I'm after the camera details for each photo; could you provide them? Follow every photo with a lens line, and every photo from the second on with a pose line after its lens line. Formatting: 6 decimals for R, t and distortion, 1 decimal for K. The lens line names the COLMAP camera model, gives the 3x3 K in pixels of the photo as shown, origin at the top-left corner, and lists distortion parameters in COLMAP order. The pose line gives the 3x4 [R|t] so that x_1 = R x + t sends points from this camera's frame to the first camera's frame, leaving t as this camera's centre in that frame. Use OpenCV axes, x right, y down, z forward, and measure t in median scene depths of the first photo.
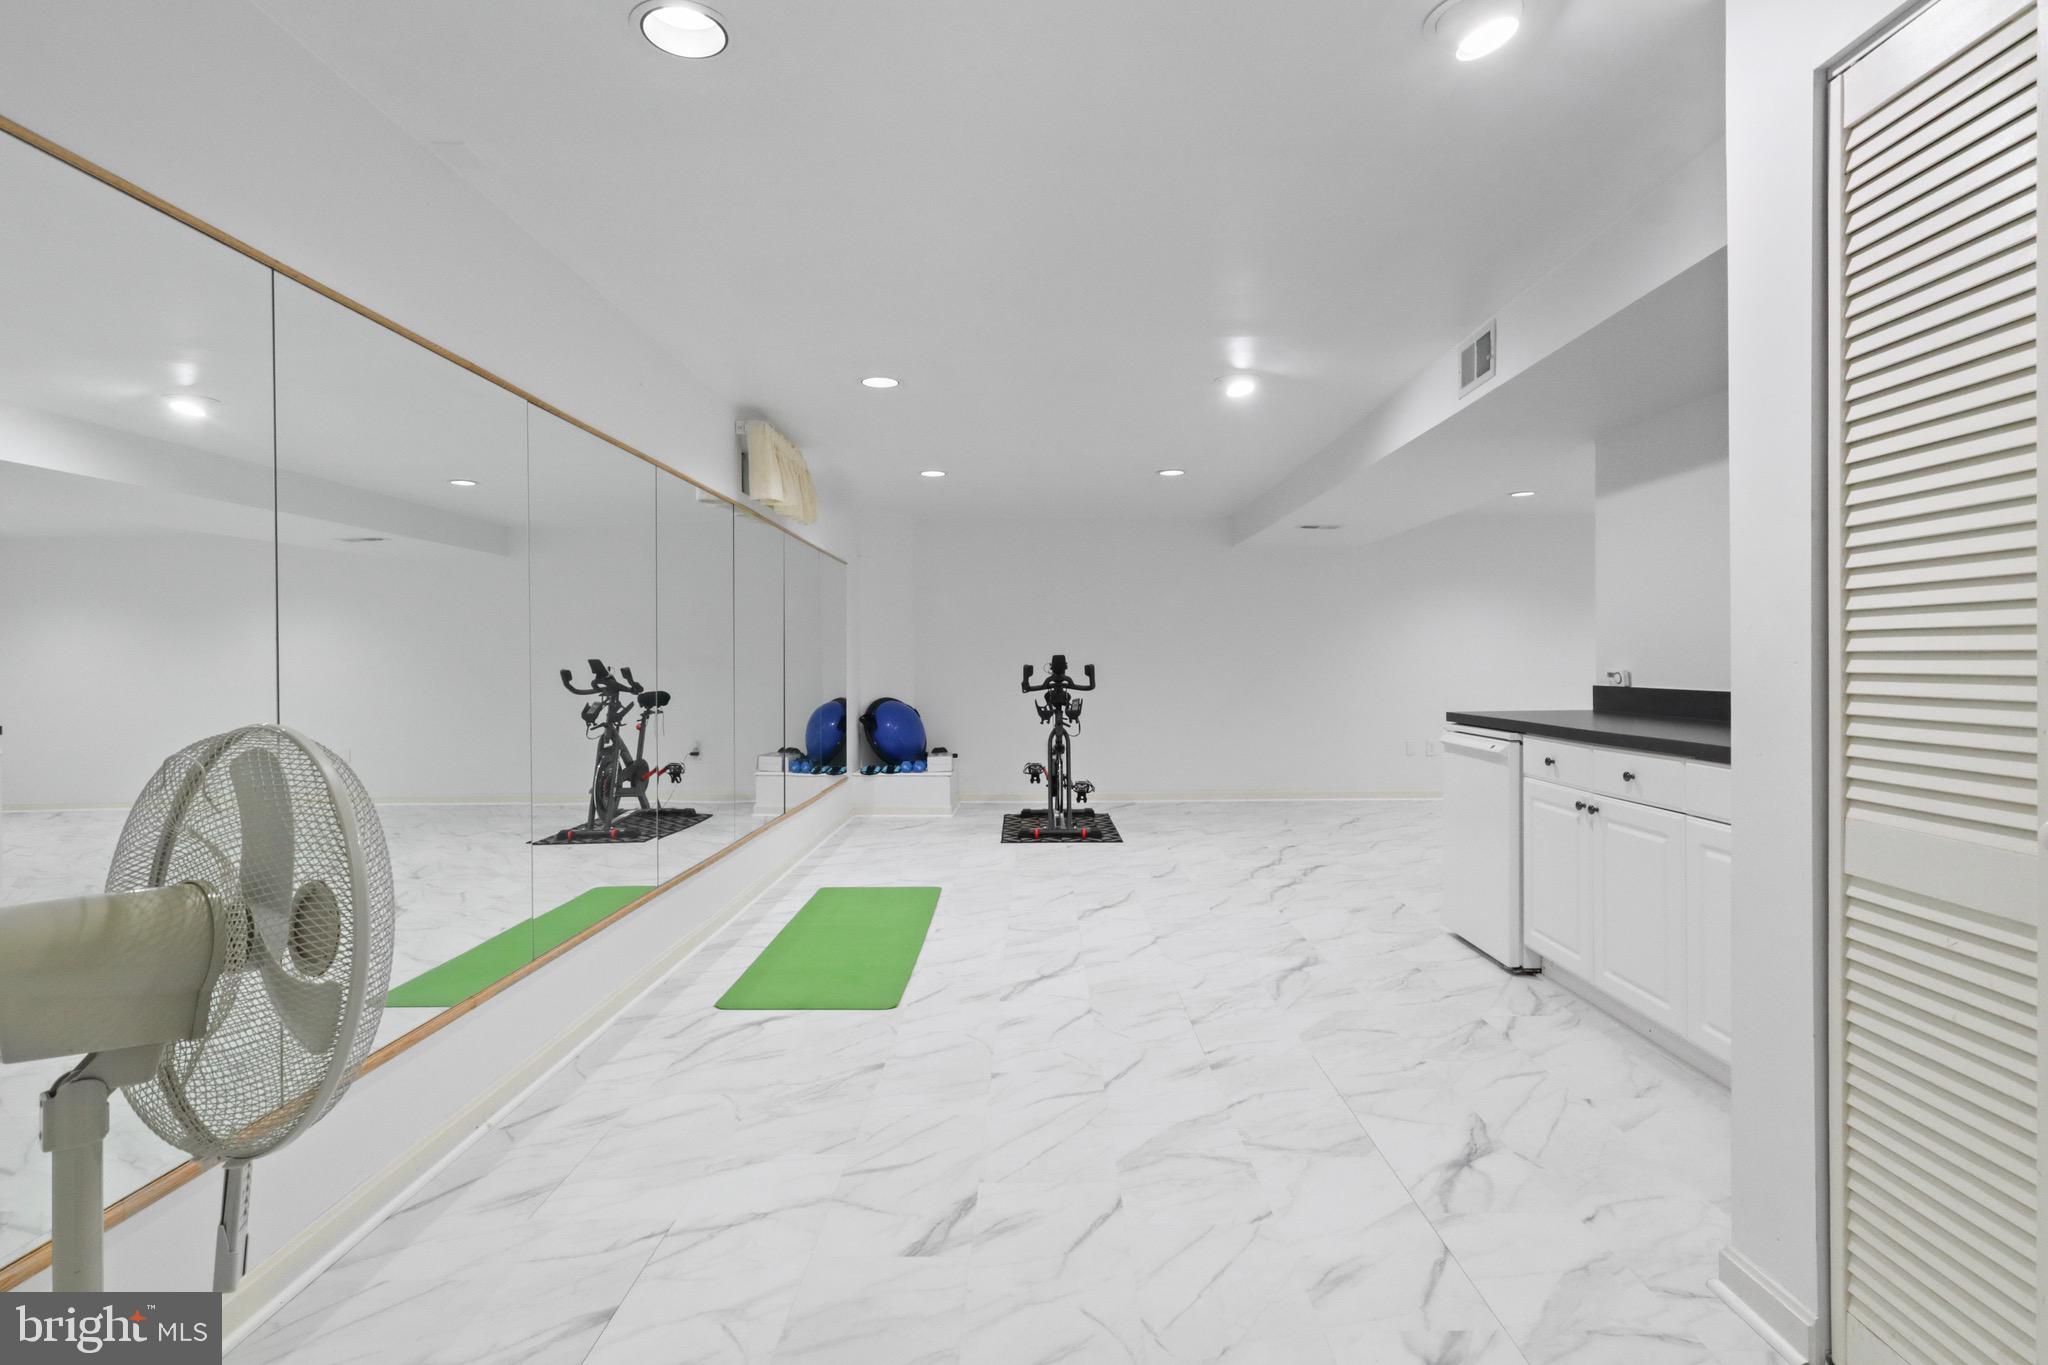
lens RADIAL K [[1019.2, 0, 1029.7], [0, 1019.2, 677.3], [0, 0, 1]] dist [-0.001167, -0.000137]
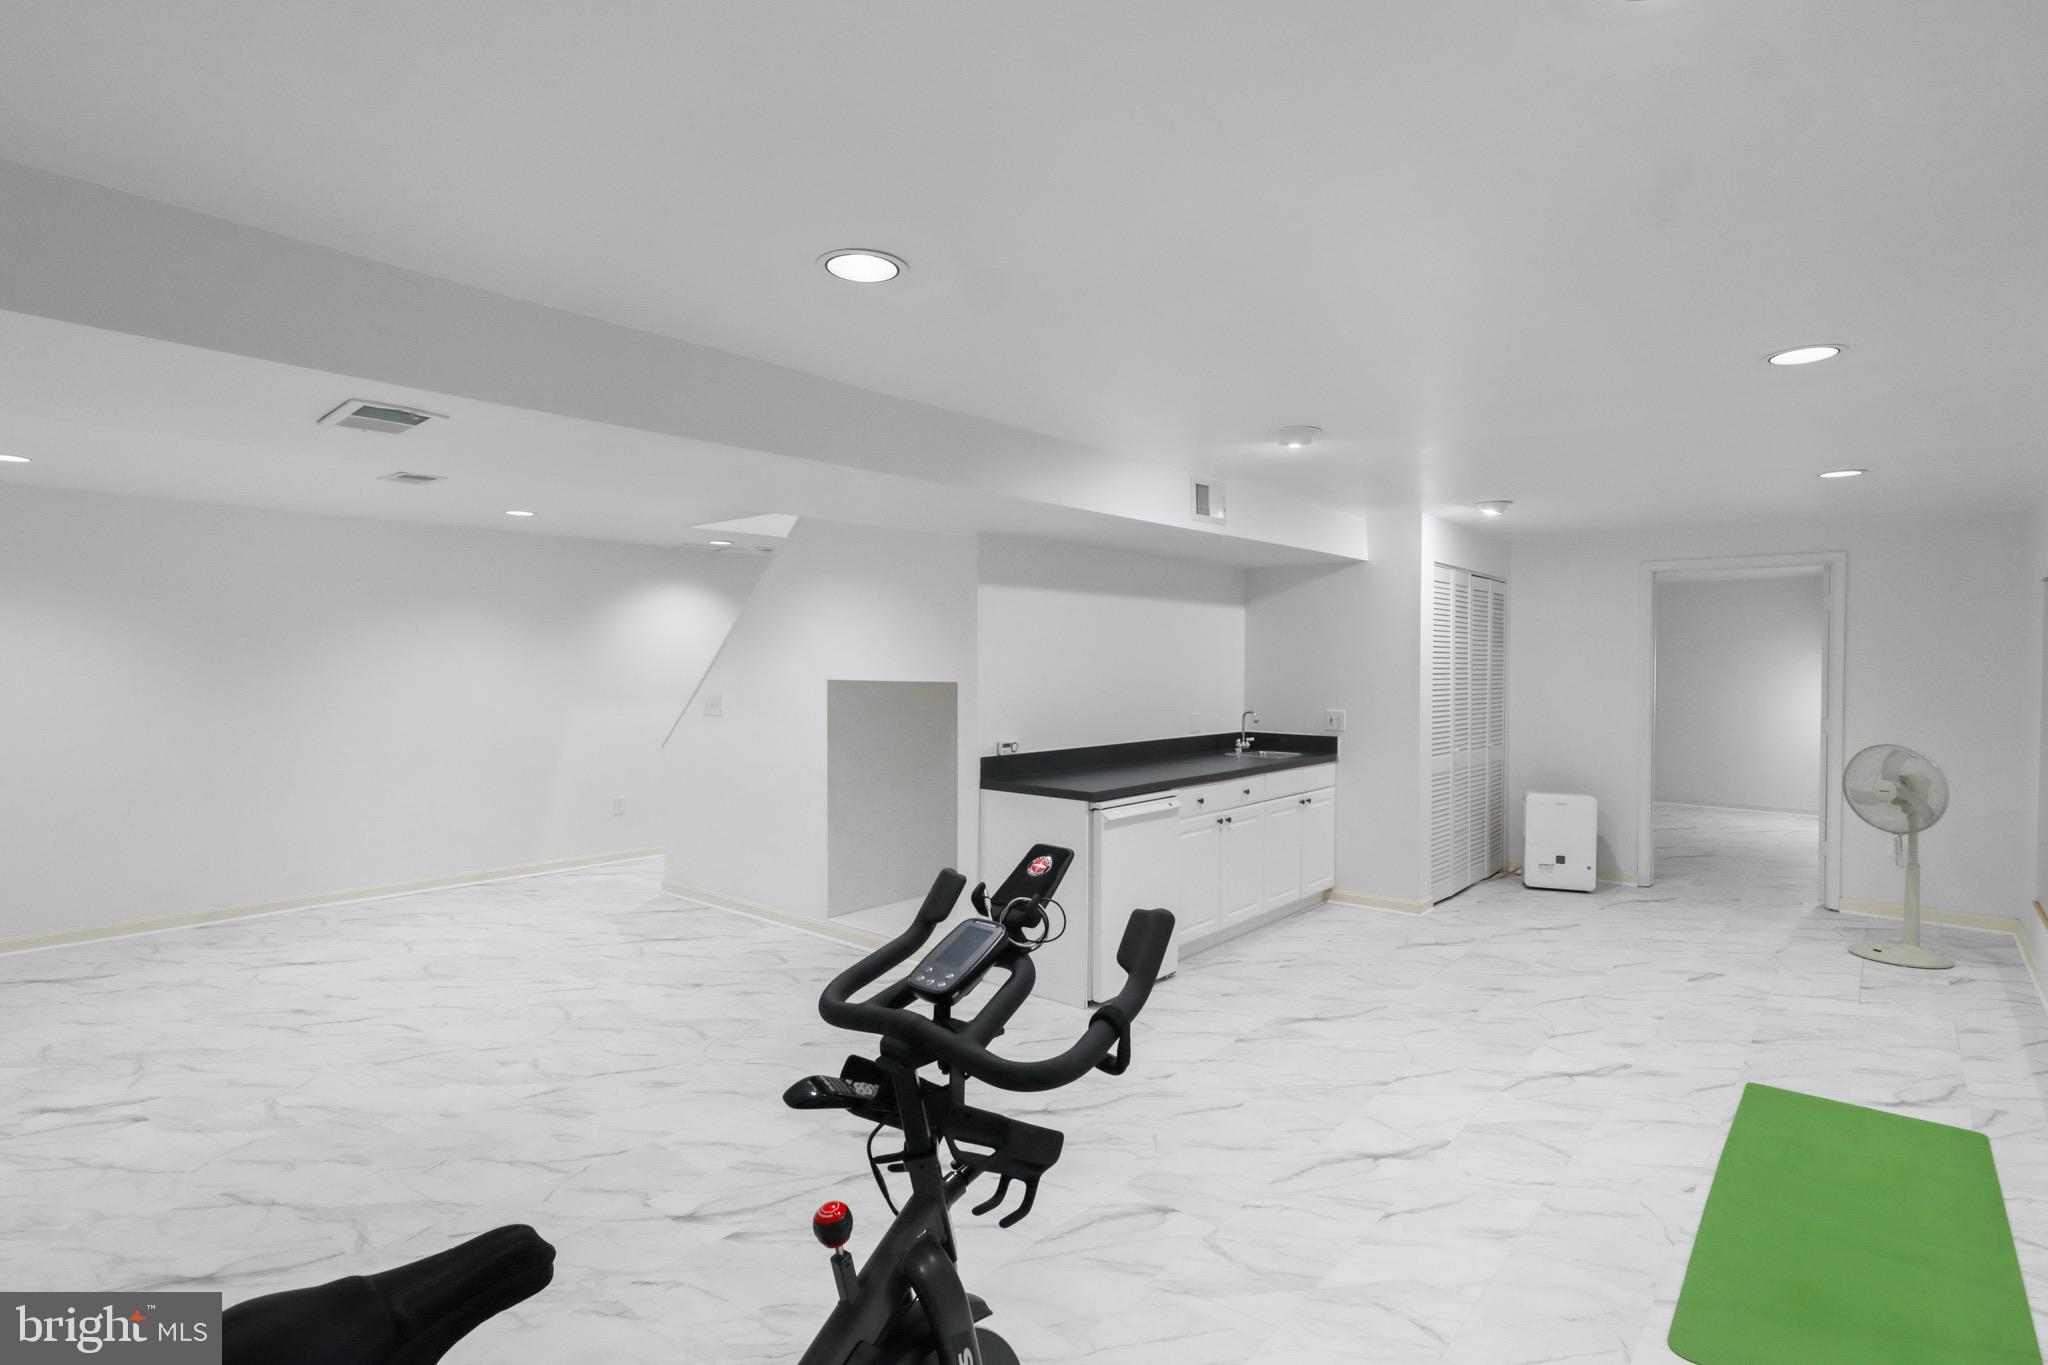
lens RADIAL K [[1019.2, 0, 1040.6], [0, 1019.2, 683.8], [0, 0, 1]] dist [-0.001167, -0.000137]
pose [[-0.771254, -0.005501, 0.636504, -0.233639], [0.011066, 0.999696, 0.022049, -0.118066], [-0.636432, 0.024049, -0.770958, 2.258455]]
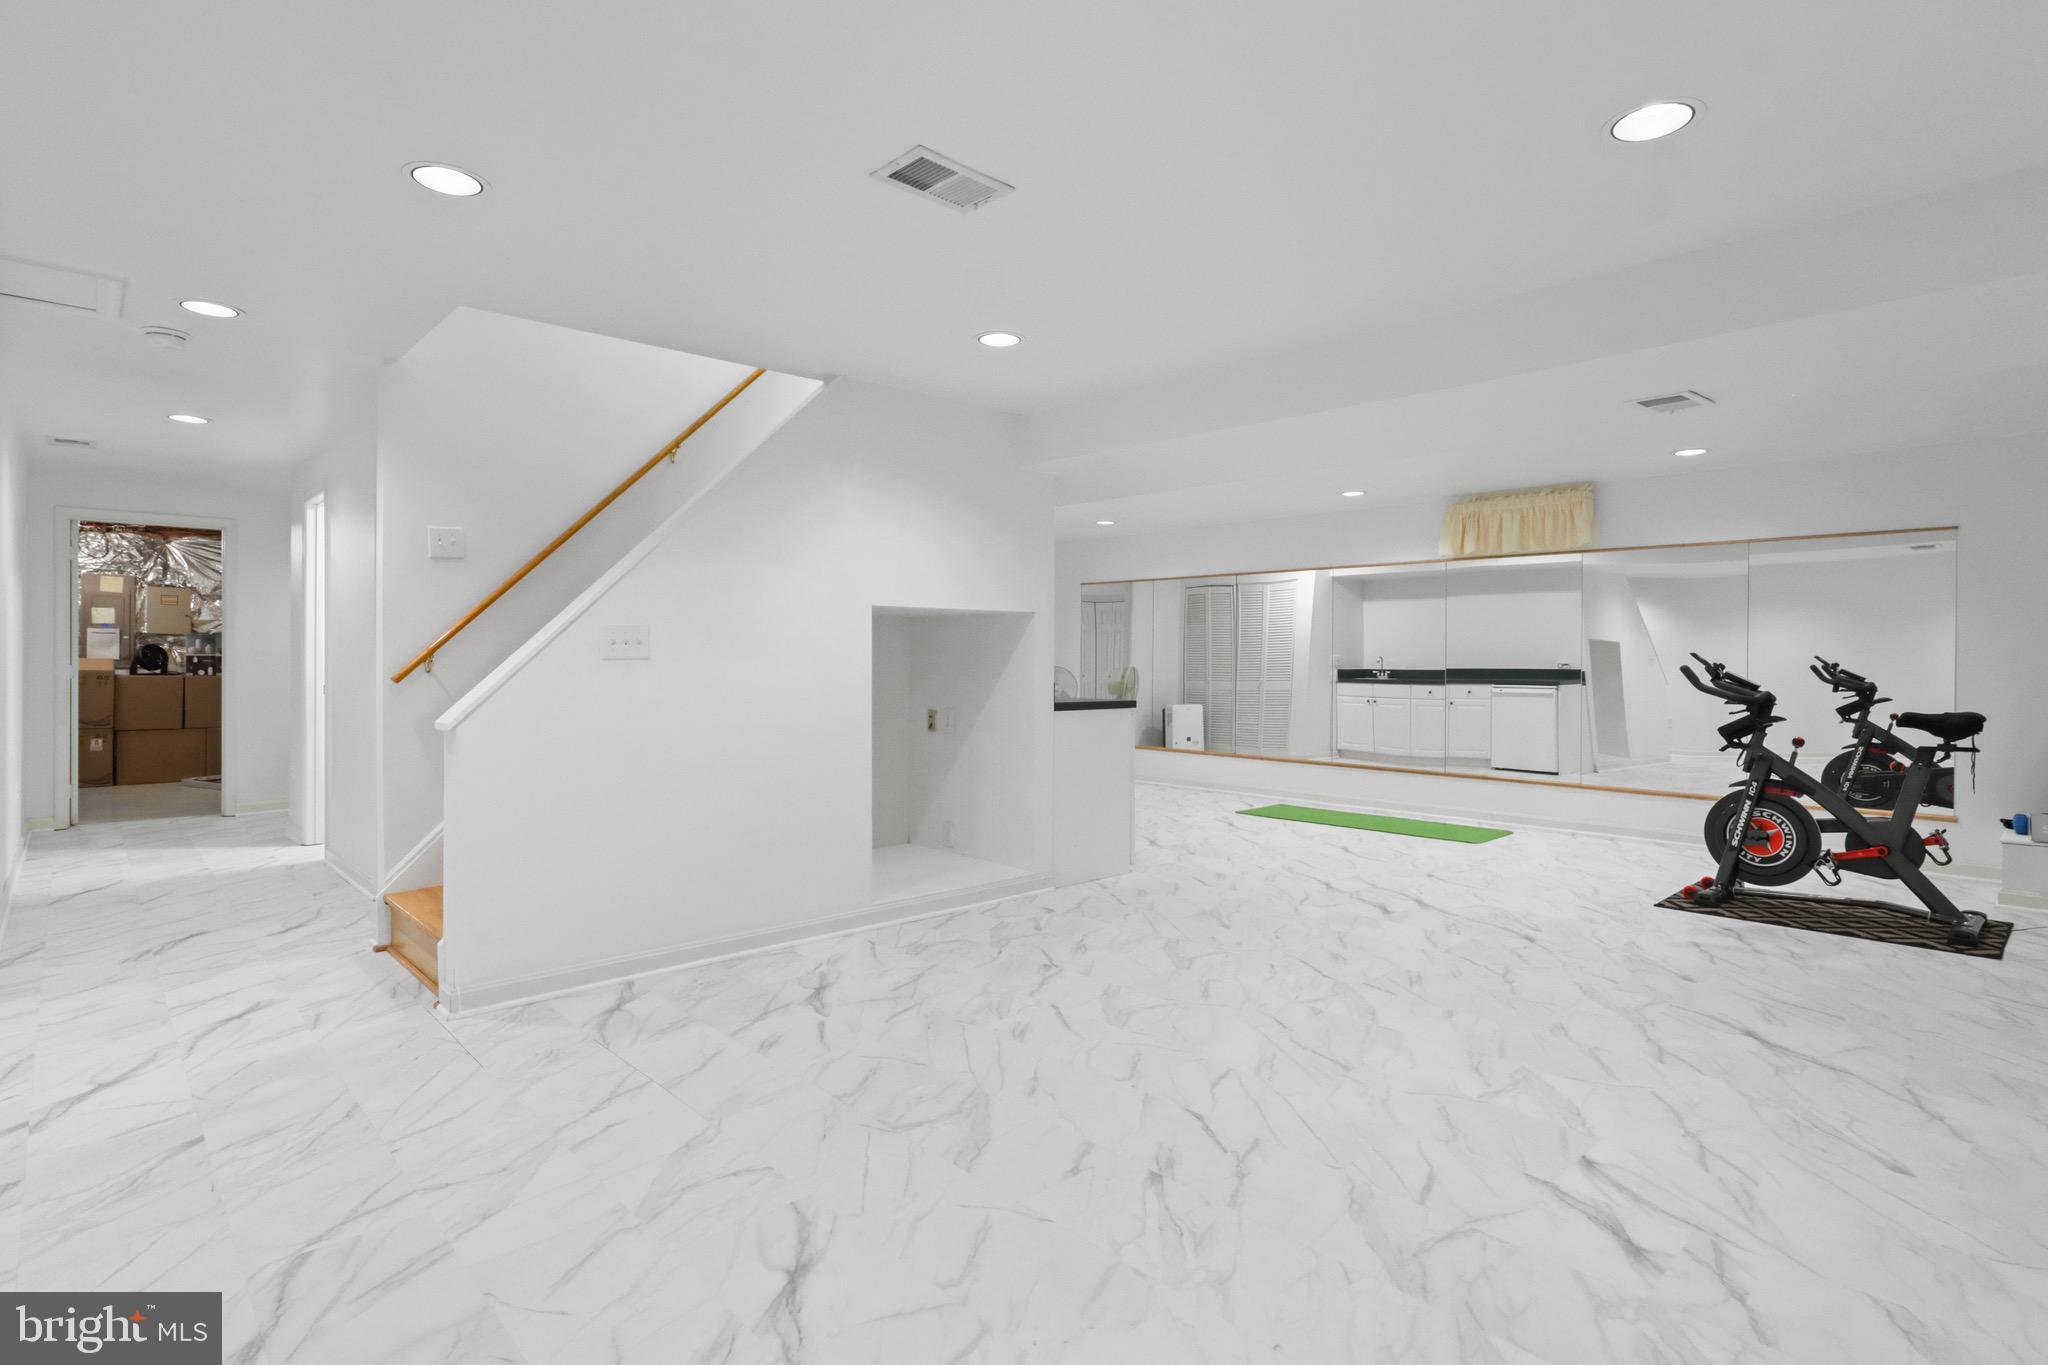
lens RADIAL K [[1019.2, 0, 1011.0], [0, 1019.2, 668.7], [0, 0, 1]] dist [-0.001167, -0.000137]
pose [[-0.726554, 0.011975, -0.687005, 1.770516], [-0.005865, 0.999704, 0.023628, -0.046609], [0.687084, 0.021197, -0.726269, 2.295466]]
